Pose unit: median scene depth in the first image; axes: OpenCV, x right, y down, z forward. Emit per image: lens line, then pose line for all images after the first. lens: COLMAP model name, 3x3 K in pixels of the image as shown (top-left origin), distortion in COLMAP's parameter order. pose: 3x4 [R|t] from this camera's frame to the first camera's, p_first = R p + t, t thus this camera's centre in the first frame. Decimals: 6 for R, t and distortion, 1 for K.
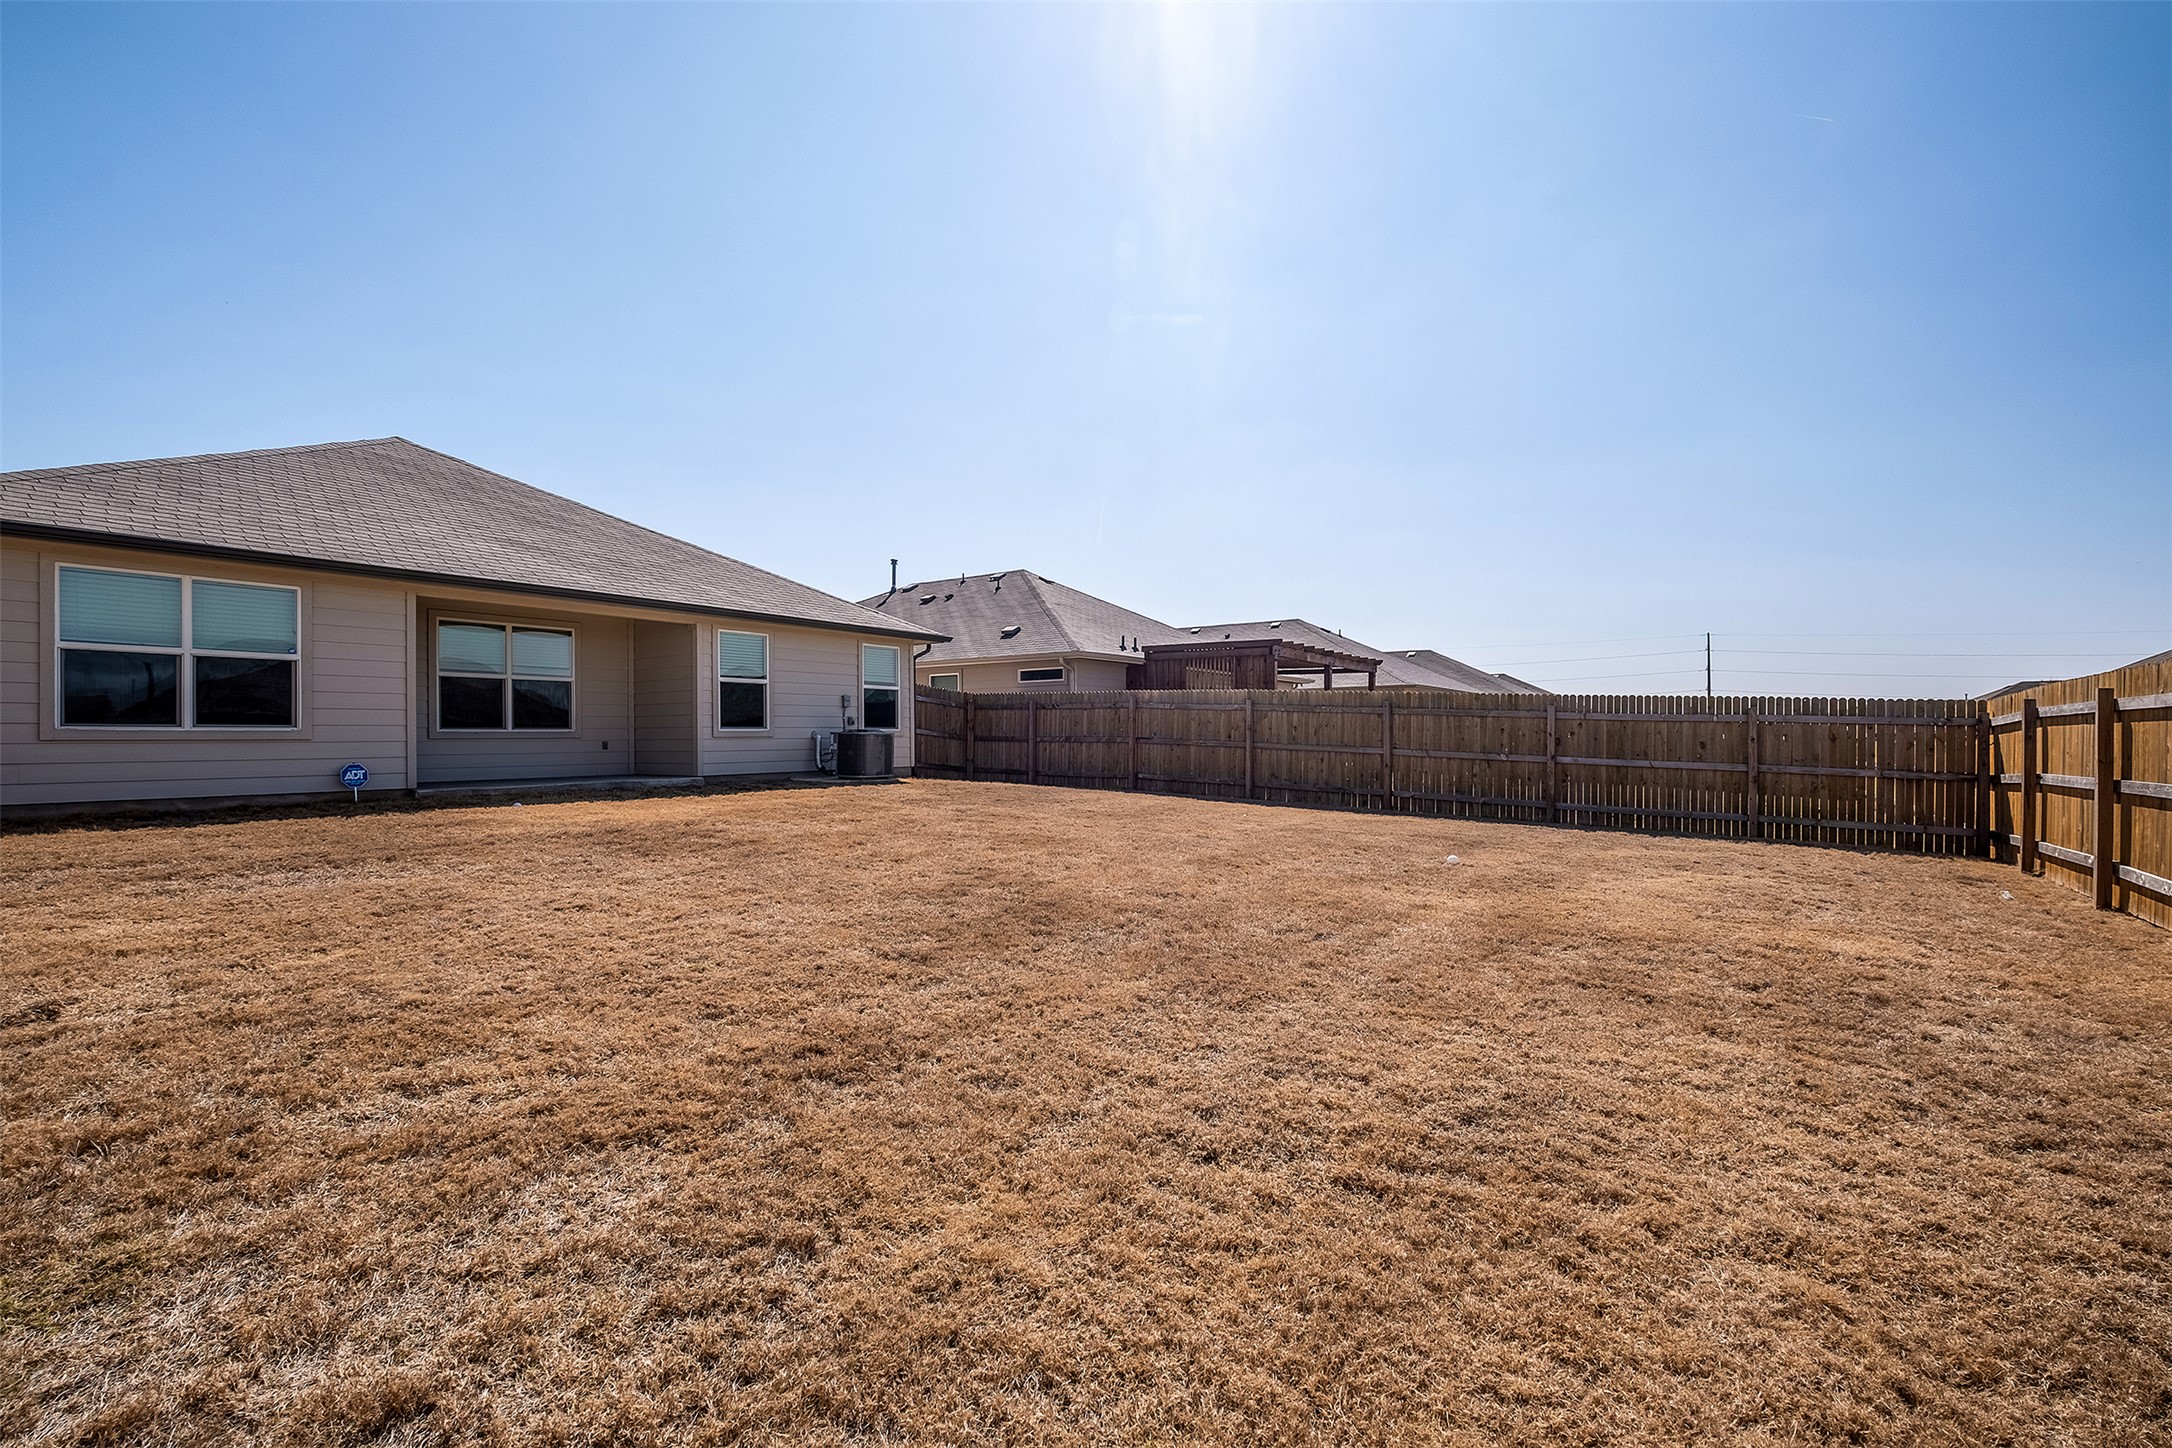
lens RADIAL K [[949.8, 0, 1102.5], [0, 949.8, 715.8], [0, 0, 1]] dist [0.001361, -0.006353]
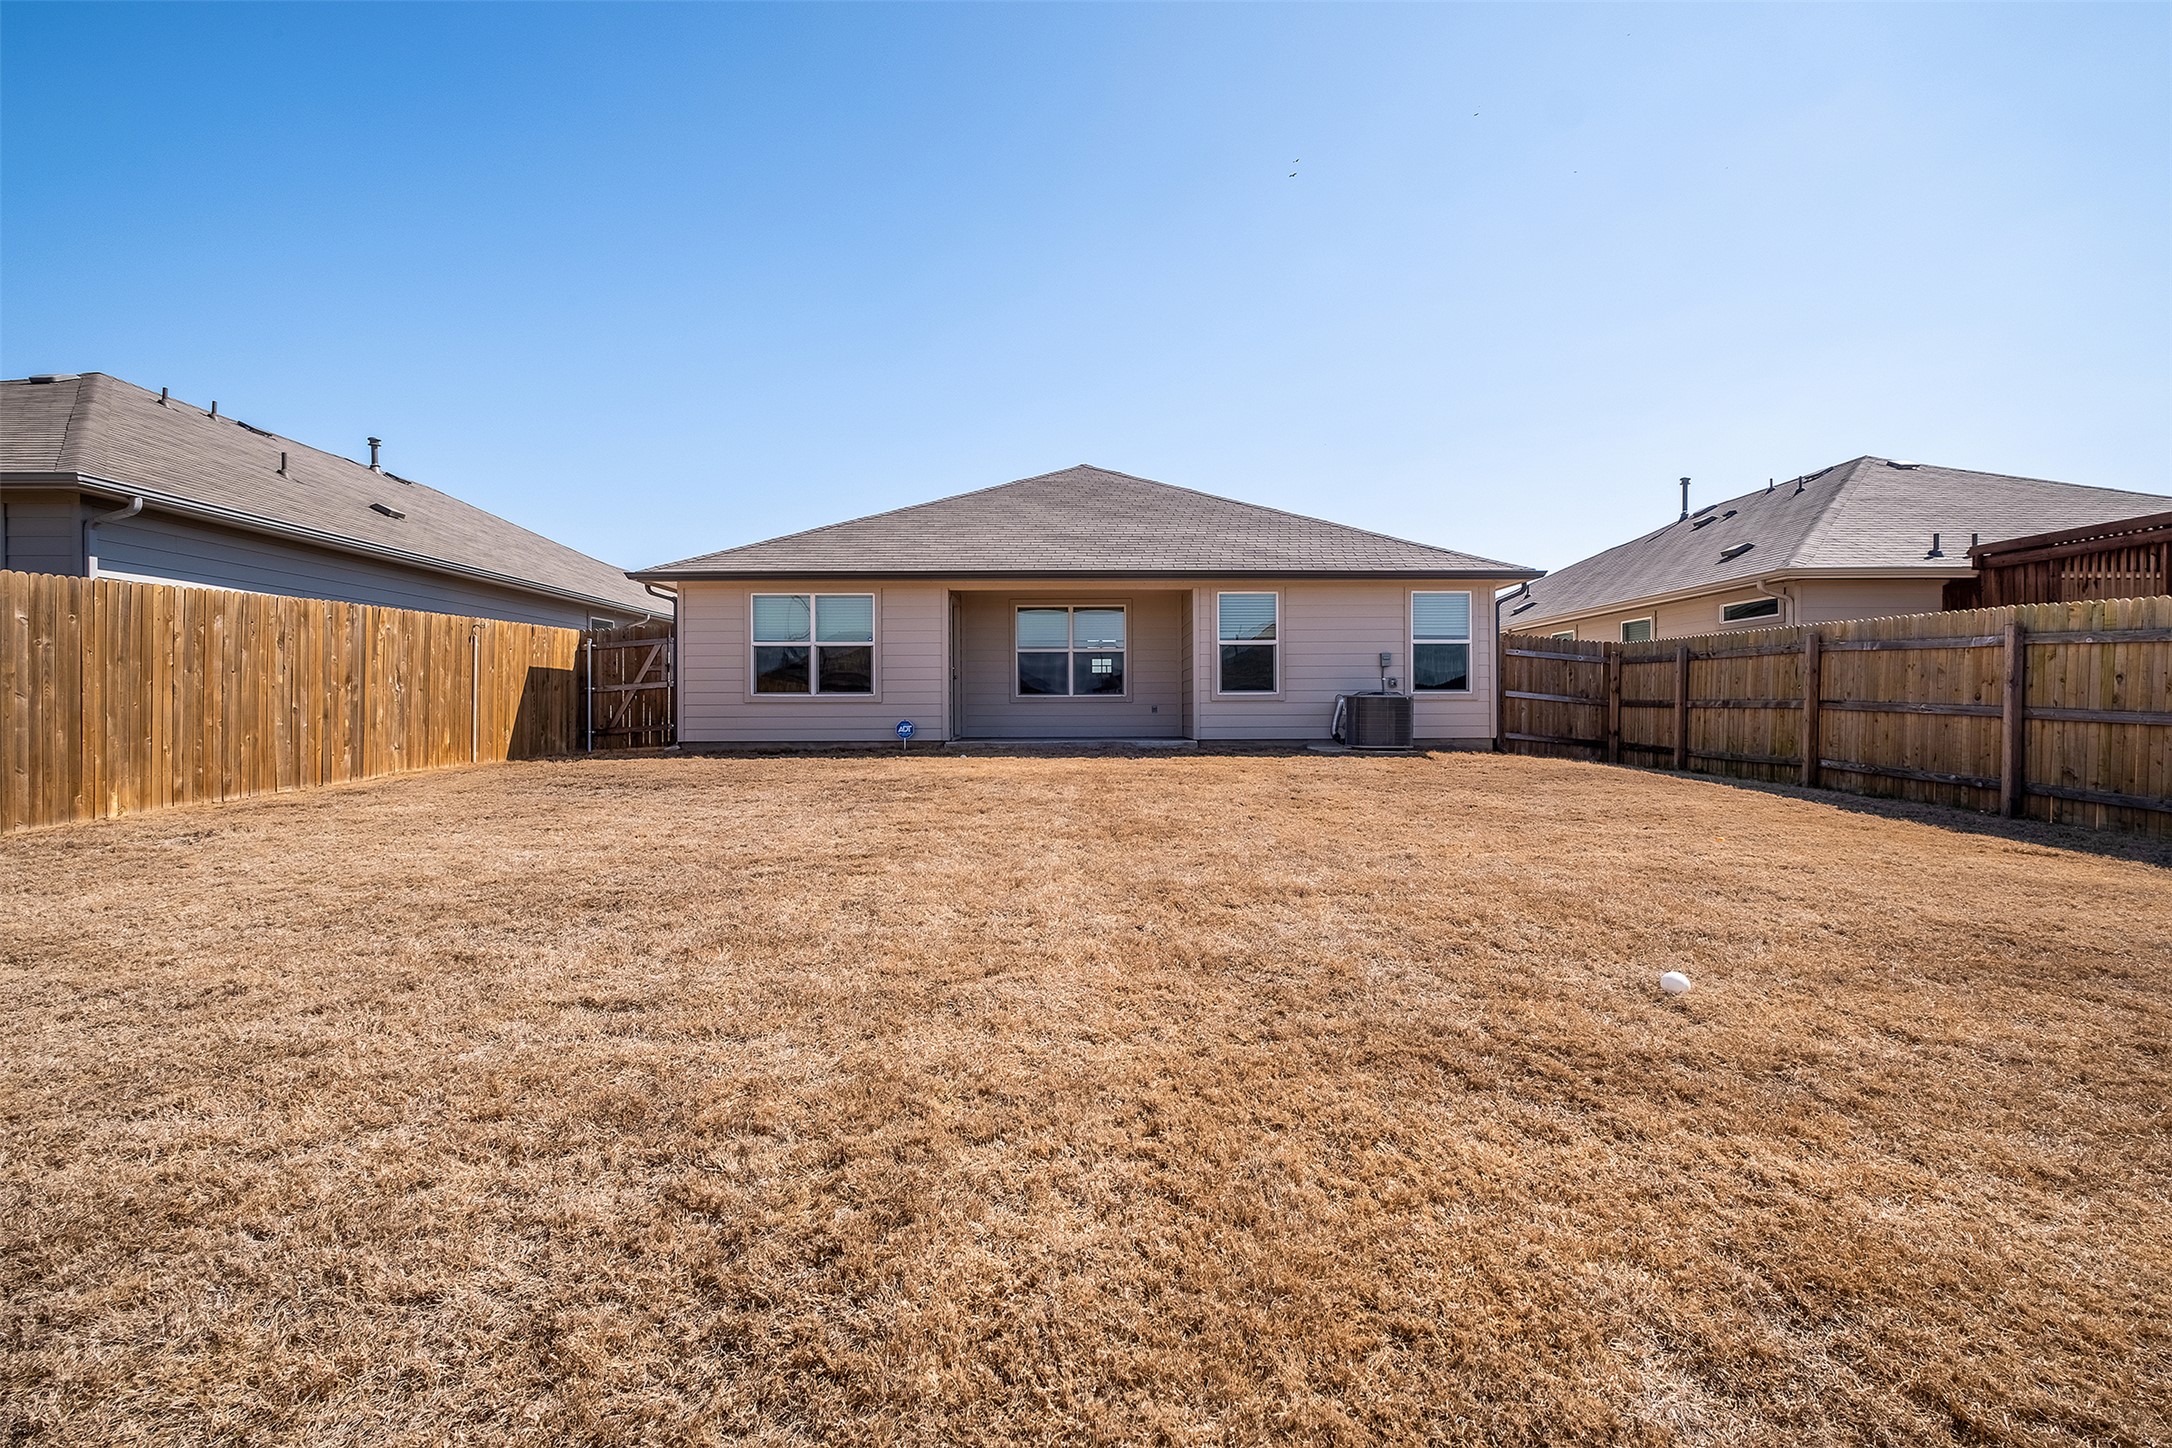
lens RADIAL K [[949.8, 0, 1102.5], [0, 949.8, 715.8], [0, 0, 1]] dist [0.001361, -0.006353]
pose [[0.556208, 0.007464, -0.831010, 0.333301], [0.017310, 0.999639, 0.020564, 0.014405], [0.830863, -0.025822, 0.555877, 0.325877]]
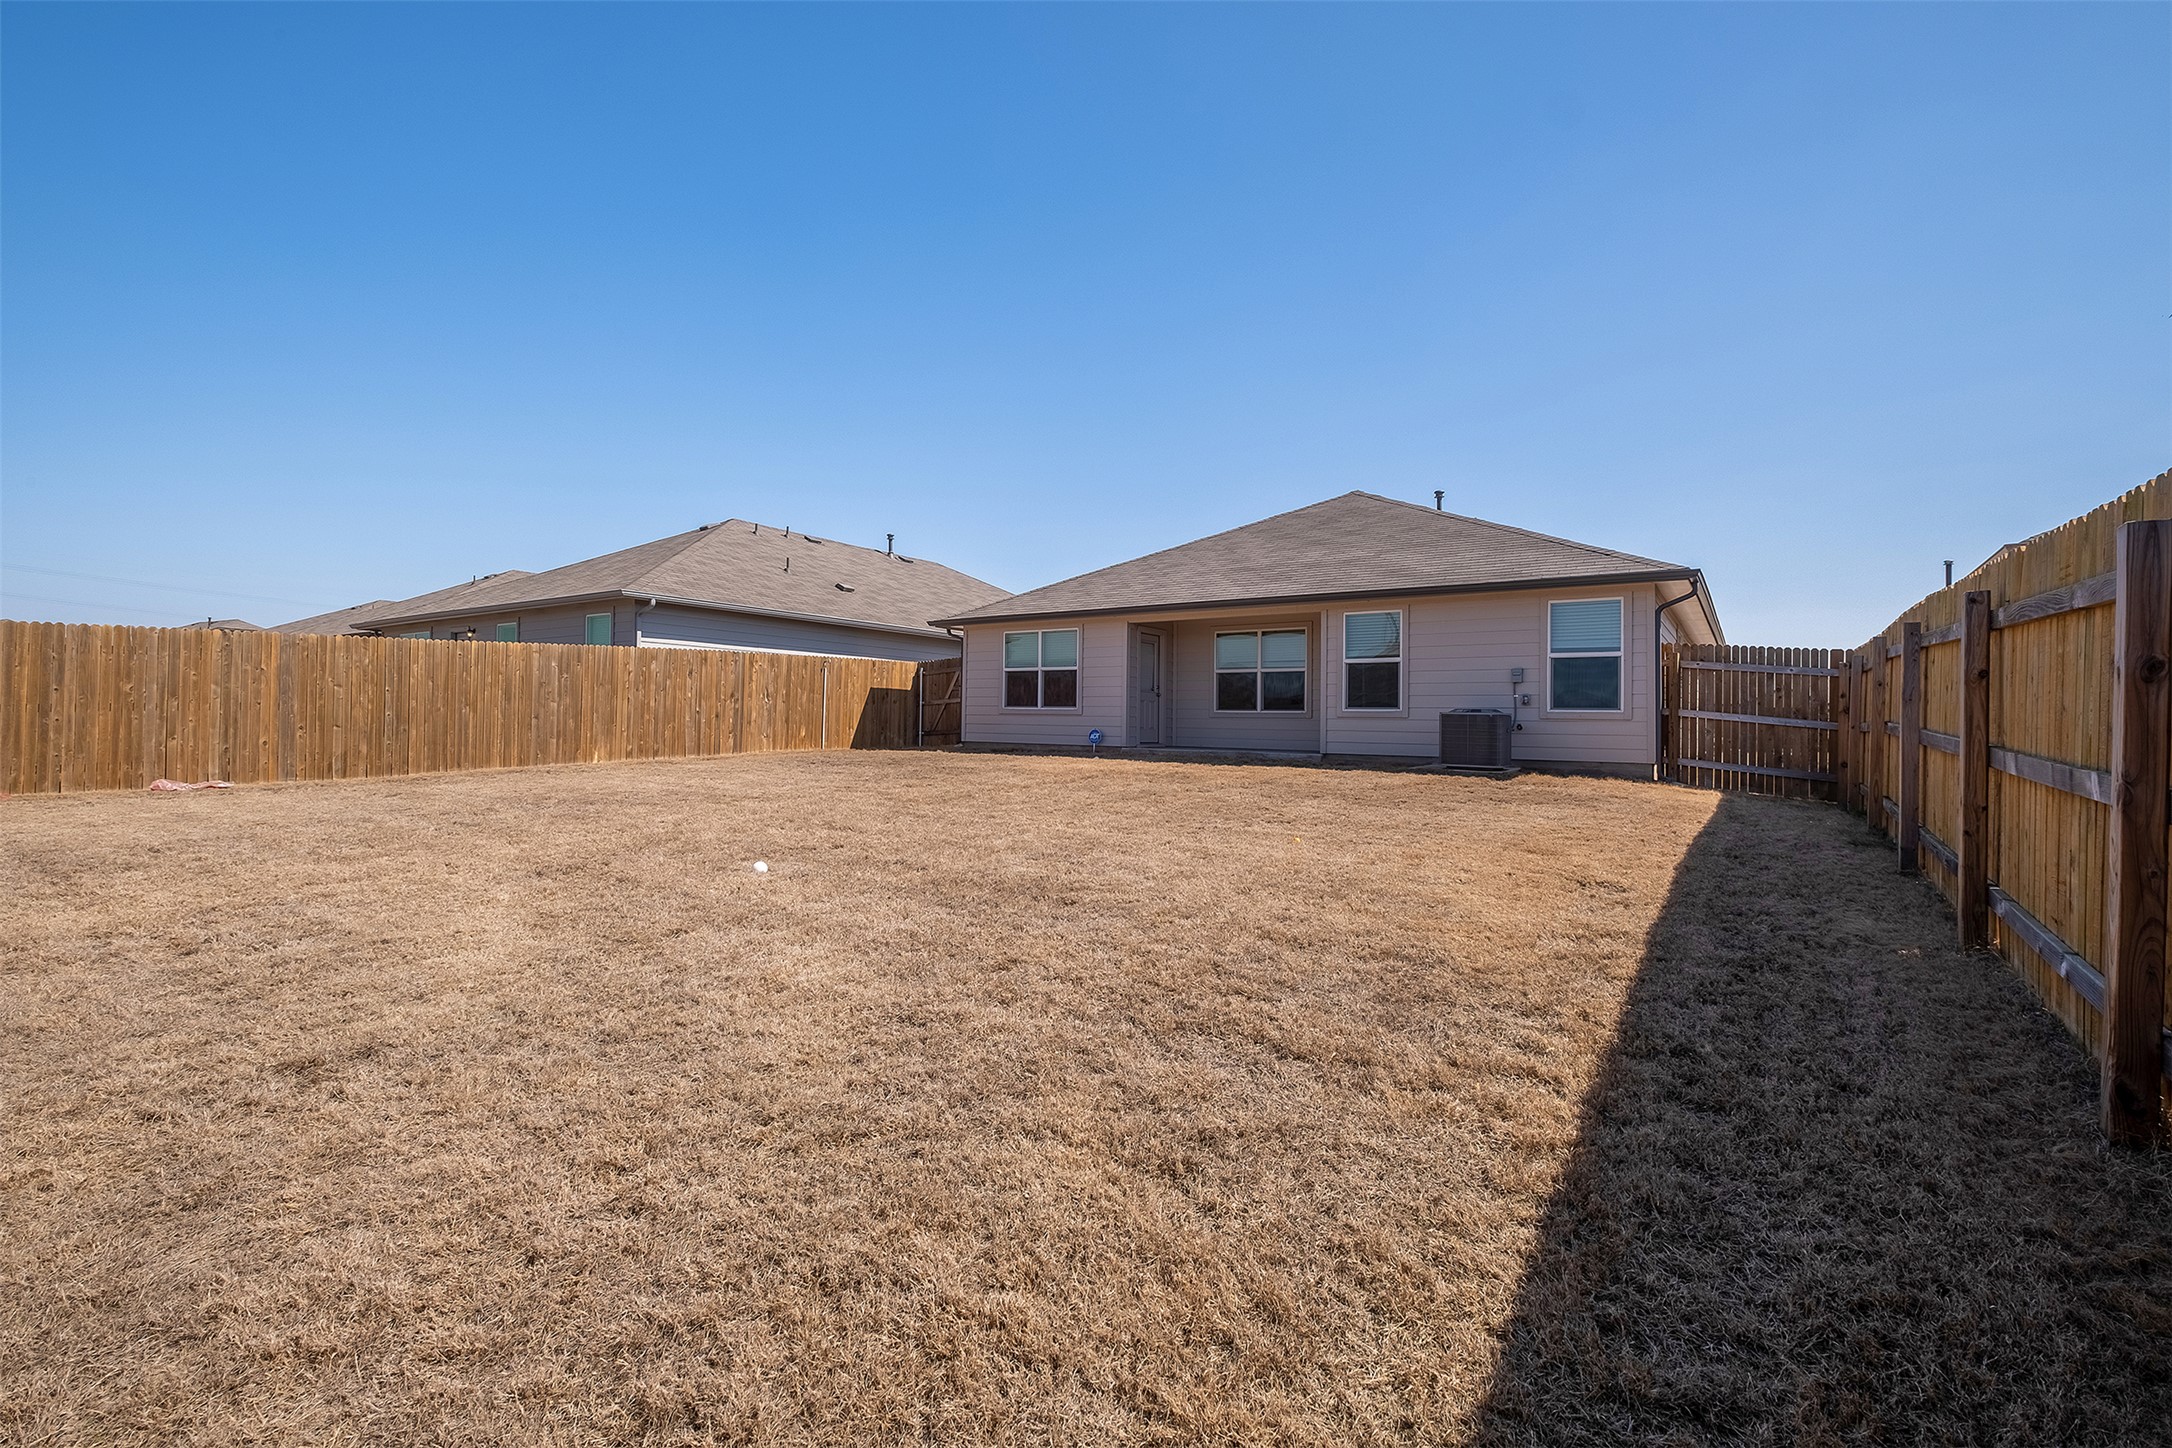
lens RADIAL K [[949.8, 0, 1102.5], [0, 949.8, 715.8], [0, 0, 1]] dist [0.001361, -0.006353]
pose [[-0.042020, -0.005693, -0.999101, 0.604045], [0.001549, 0.999982, -0.005763, 0.025075], [0.999116, -0.001790, -0.042011, 0.734458]]
